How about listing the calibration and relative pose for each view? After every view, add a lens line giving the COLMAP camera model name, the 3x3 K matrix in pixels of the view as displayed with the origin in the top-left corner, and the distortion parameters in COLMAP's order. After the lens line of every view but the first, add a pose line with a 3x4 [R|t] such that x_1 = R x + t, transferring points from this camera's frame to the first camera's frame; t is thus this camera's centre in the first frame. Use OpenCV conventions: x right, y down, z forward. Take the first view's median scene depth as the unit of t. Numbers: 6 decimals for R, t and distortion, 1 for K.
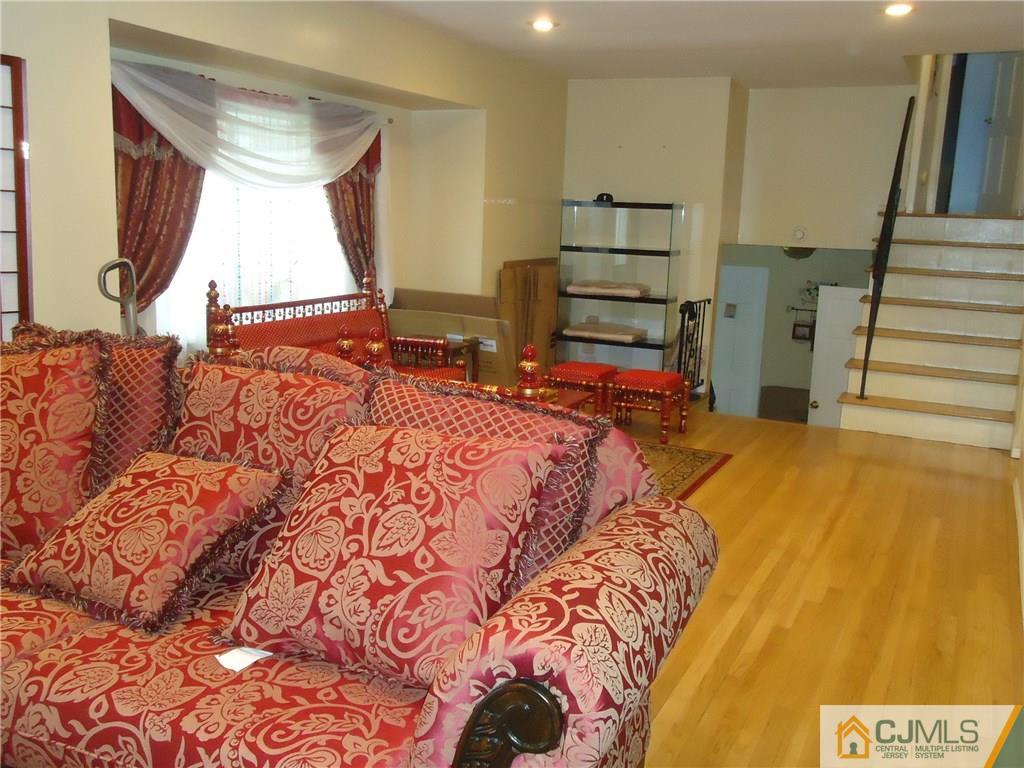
lens RADIAL K [[1009.2, 0, 511.1], [0, 1009.2, 381.8], [0, 0, 1]] dist [0.096004, 0.000000]
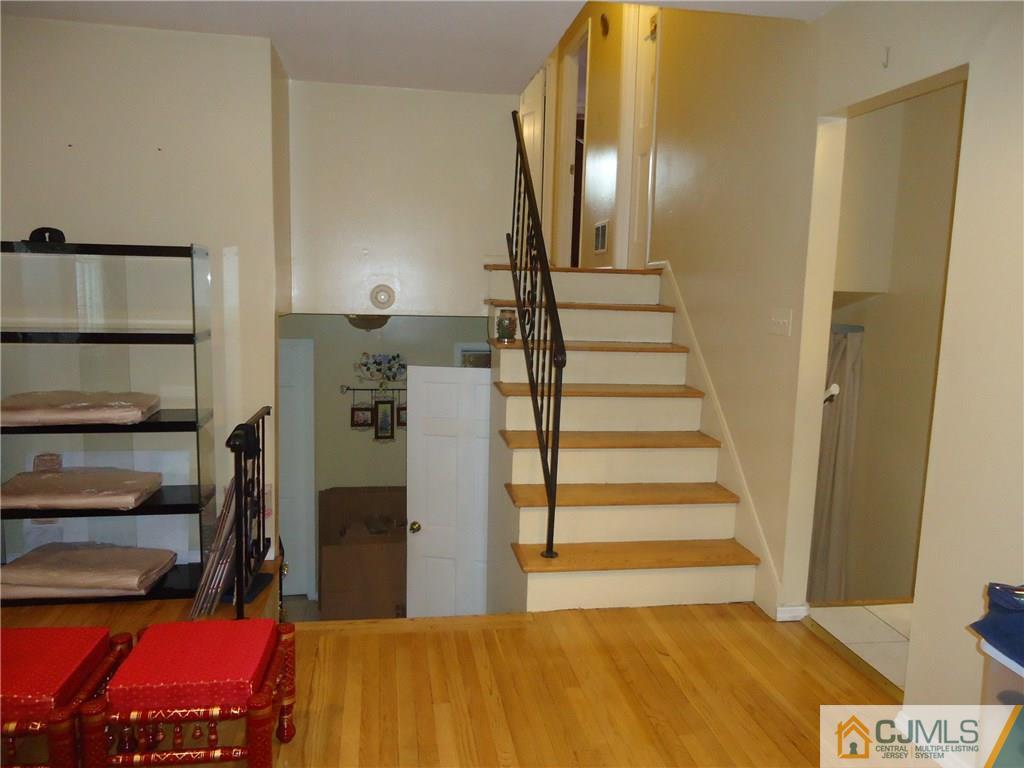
lens RADIAL K [[753.8, 0, 509.1], [0, 753.8, 380.8], [0, 0, 1]] dist [-0.007210, 0.015999]
pose [[0.823015, -0.089279, 0.560960, 0.088104], [0.103156, 0.994641, 0.006957, -0.118203], [-0.558575, 0.052141, 0.827814, 0.757527]]
